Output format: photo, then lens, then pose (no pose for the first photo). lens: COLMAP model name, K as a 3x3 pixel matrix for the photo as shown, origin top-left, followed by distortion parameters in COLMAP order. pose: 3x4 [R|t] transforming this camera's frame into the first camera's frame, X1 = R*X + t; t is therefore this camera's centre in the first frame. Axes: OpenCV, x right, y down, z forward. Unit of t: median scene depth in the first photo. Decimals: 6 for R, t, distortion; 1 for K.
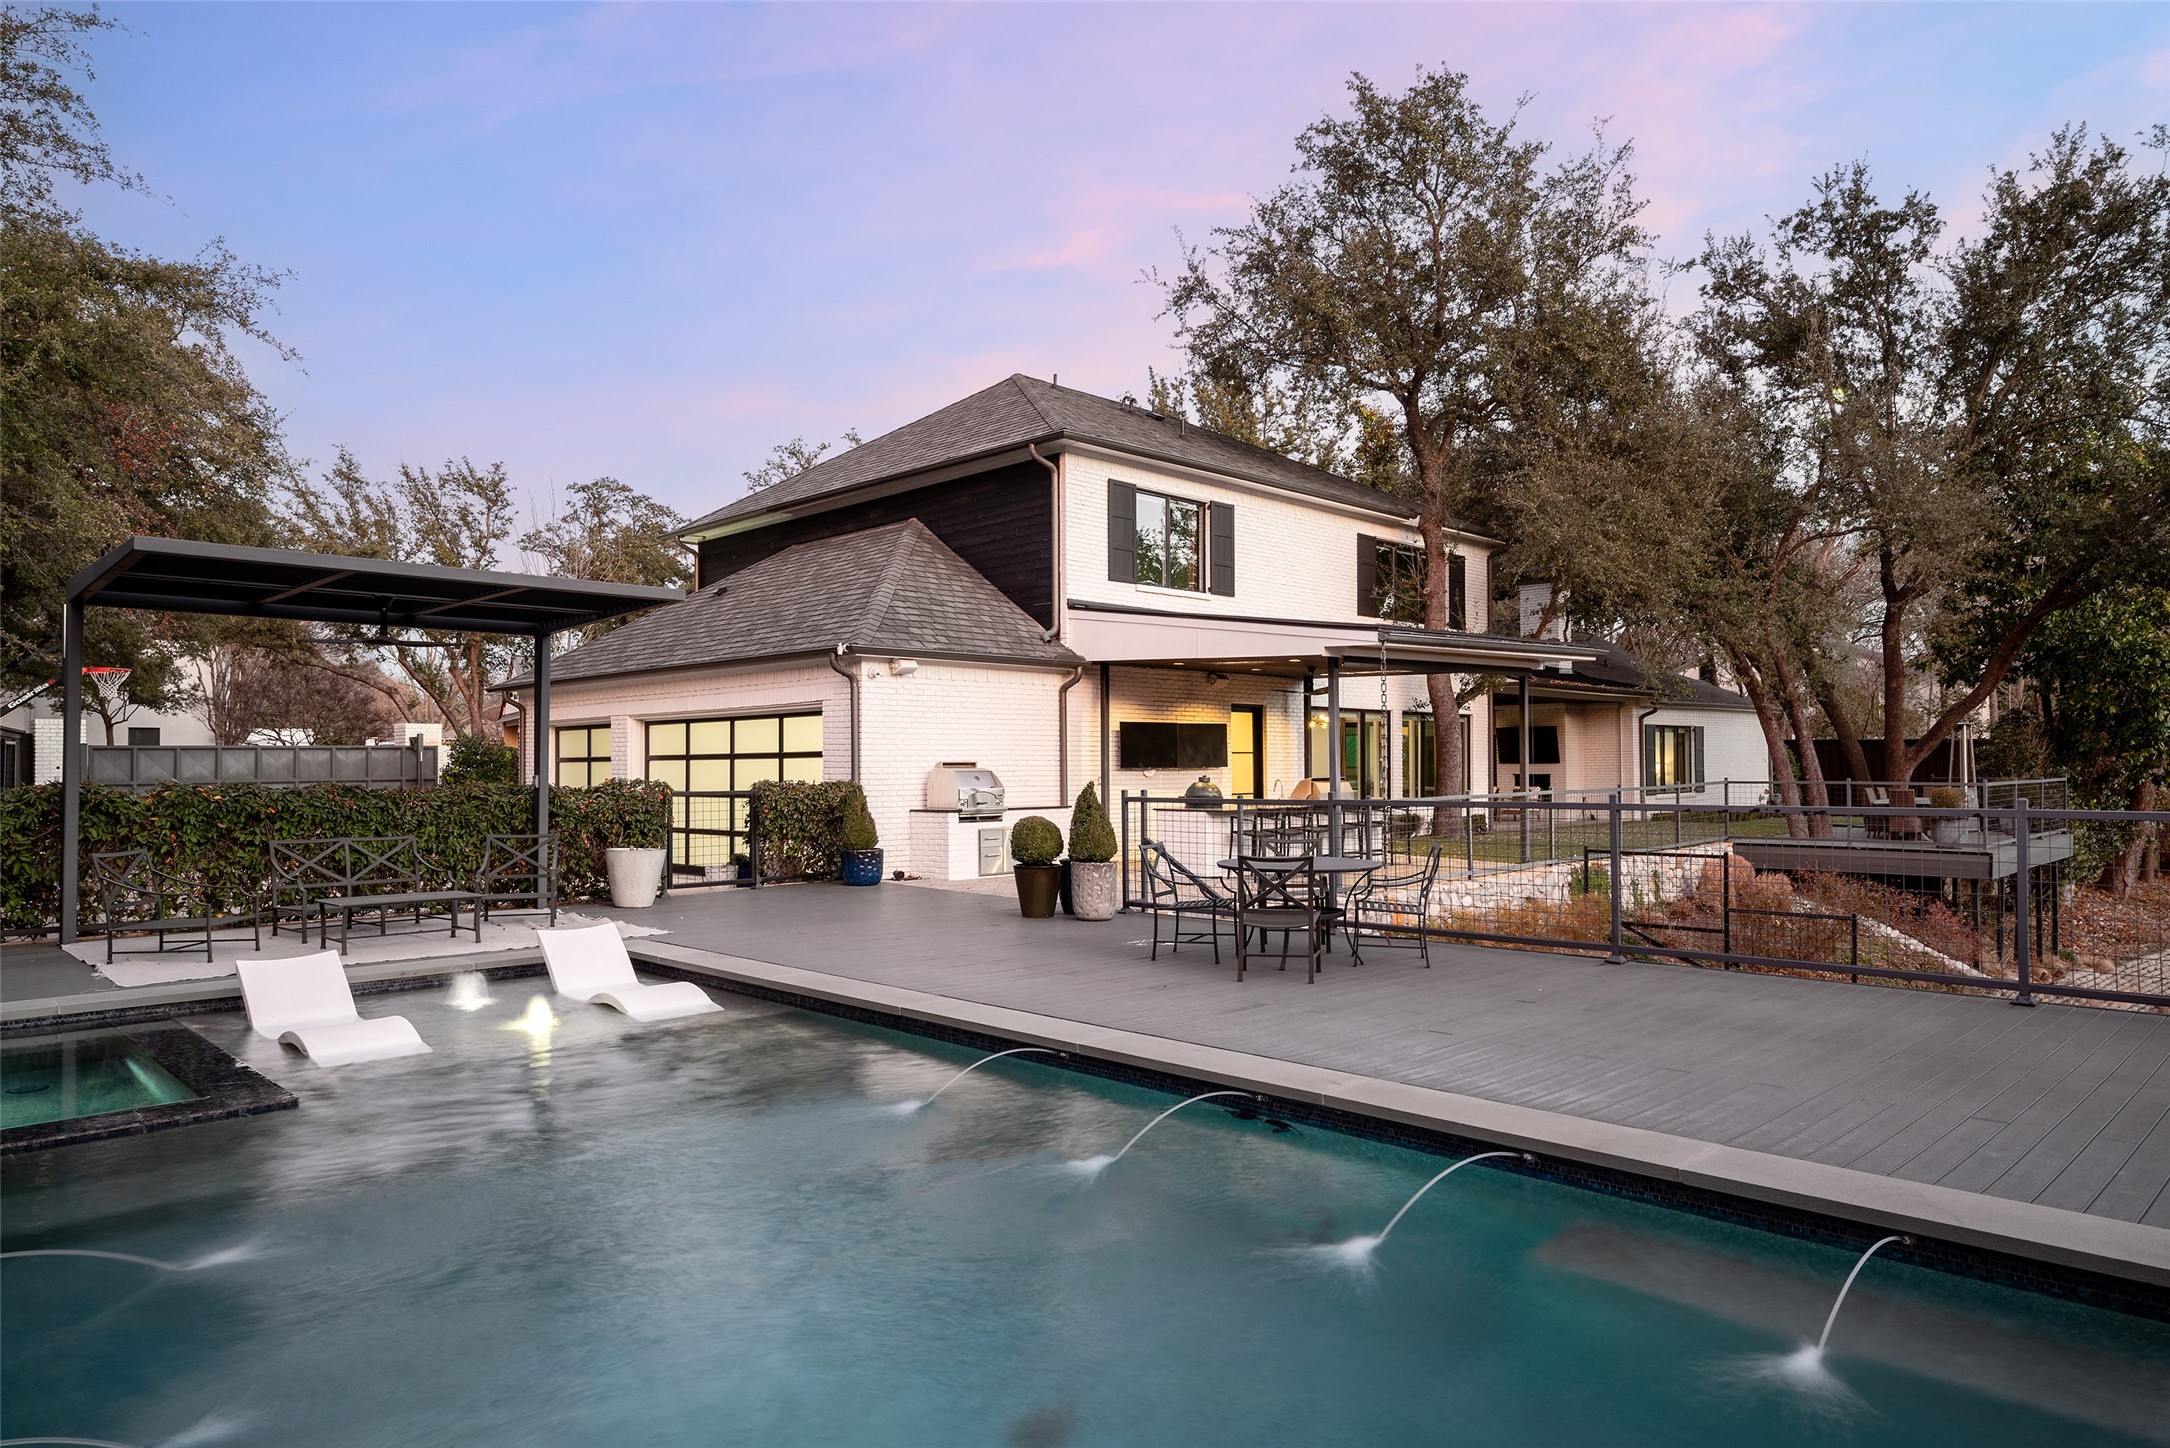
lens RADIAL K [[1295.8, 0, 1085.0], [0, 1295.8, 724.0], [0, 0, 1]] dist [0.021853, -0.000029]
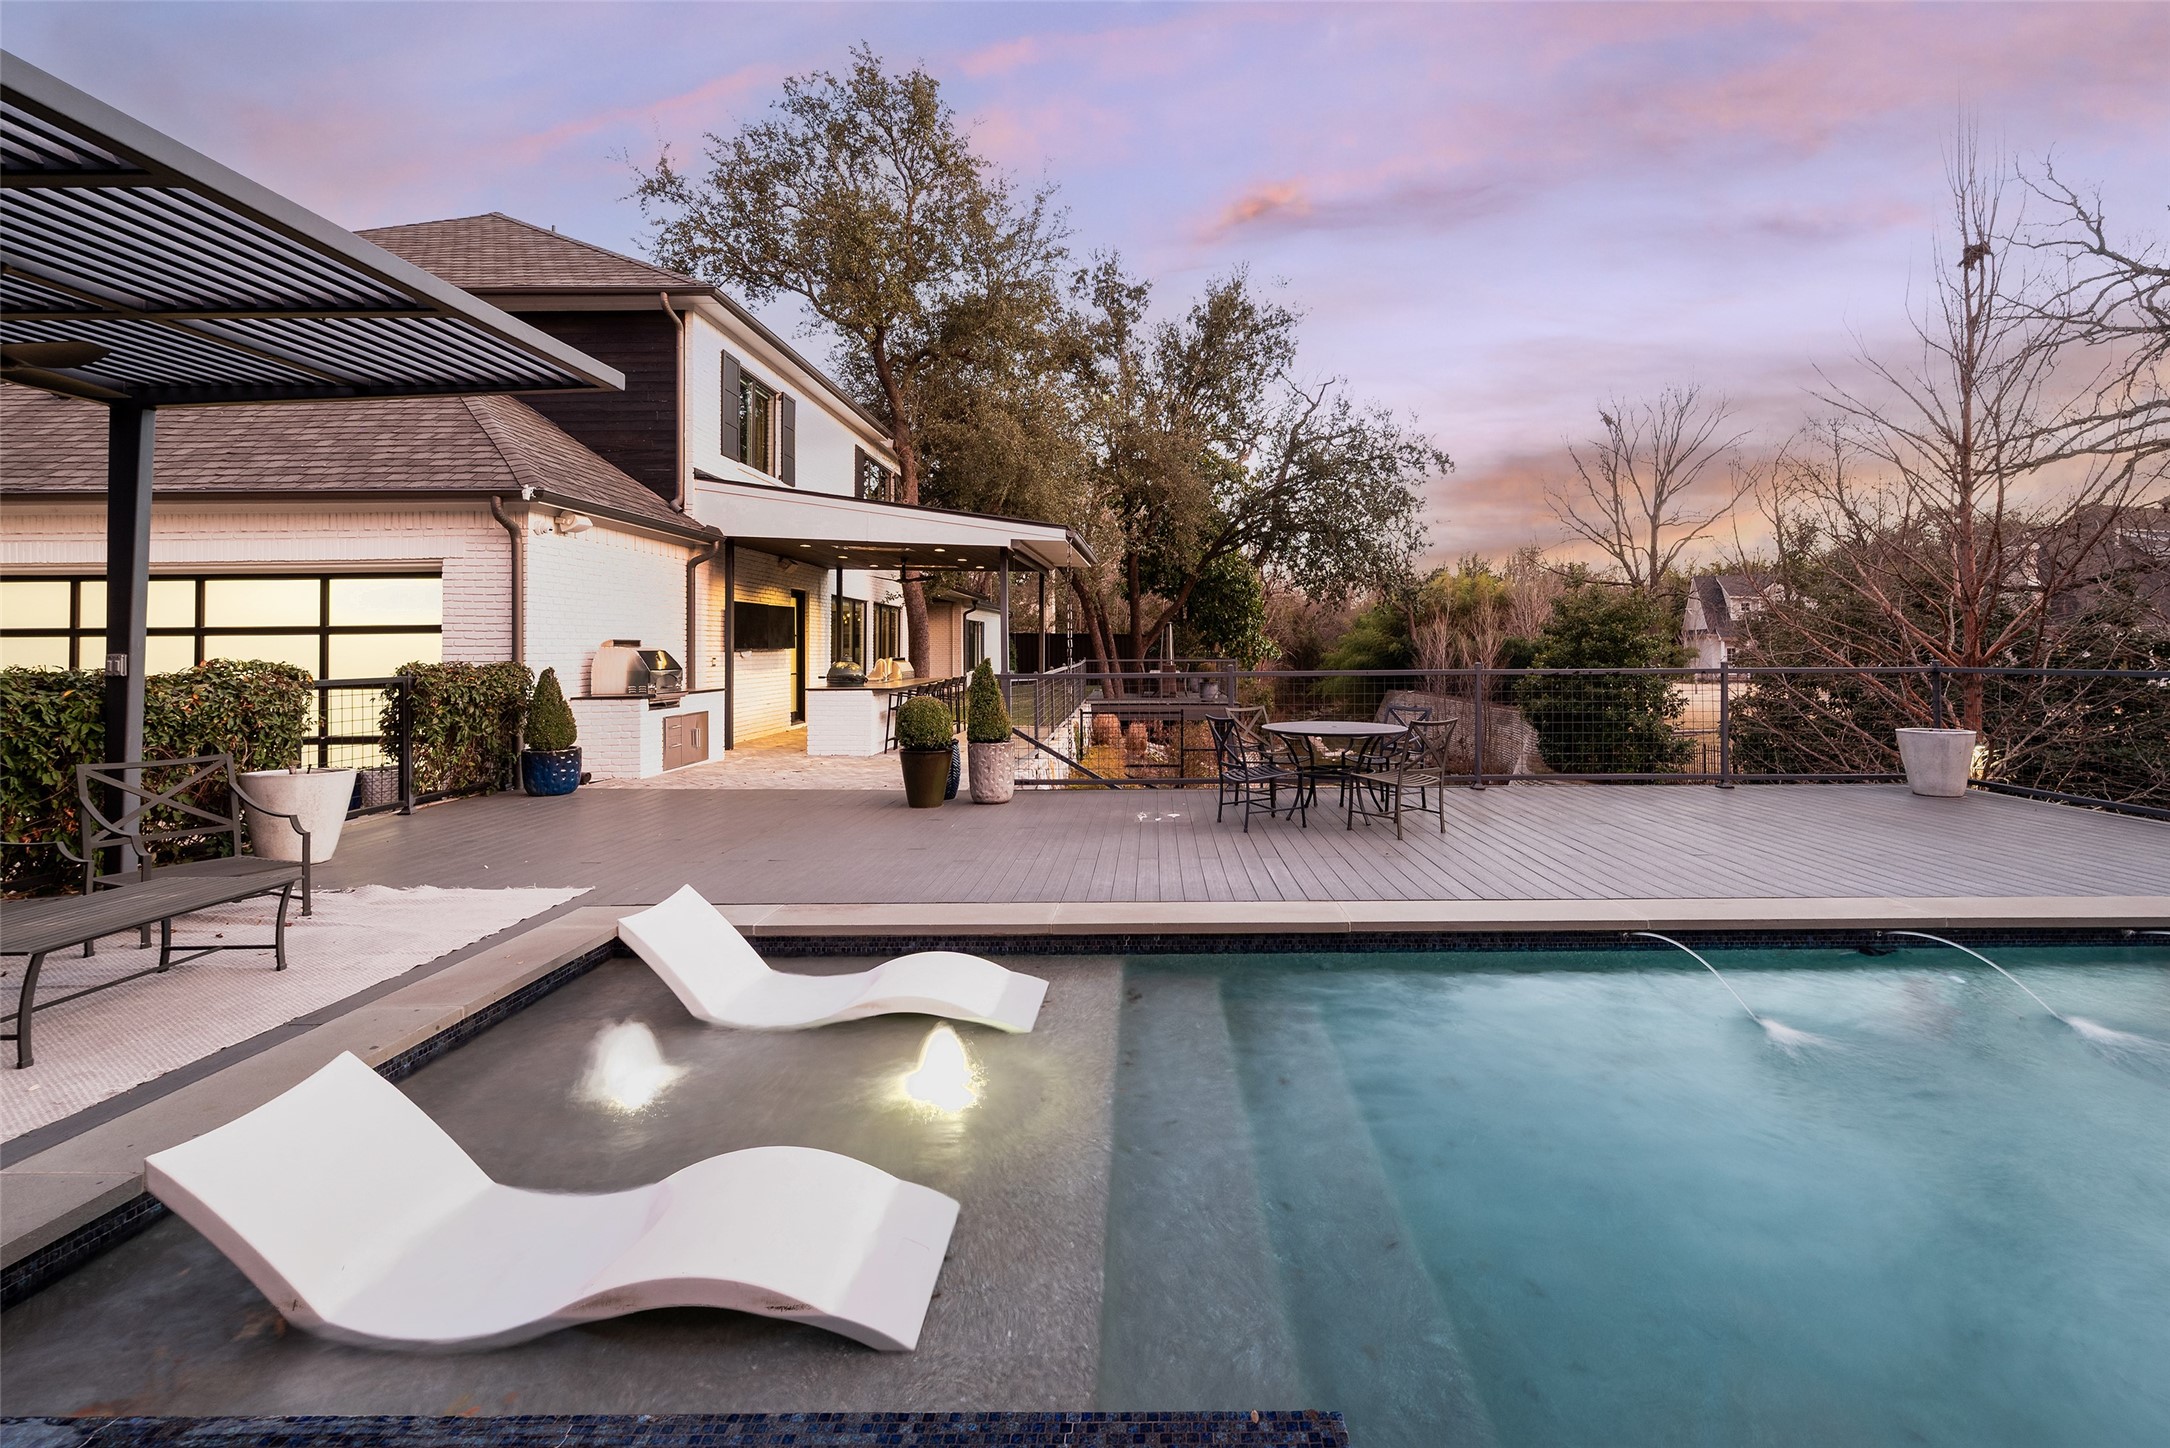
lens RADIAL K [[1003.7, 0, 1088.3], [0, 1003.7, 621.5], [0, 0, 1]] dist [0.000223, 0.000061]
pose [[0.698391, 0.017371, 0.715505, -0.331757], [-0.013114, 0.999848, -0.011474, 0.018893], [-0.715596, -0.001370, 0.698513, 0.292857]]
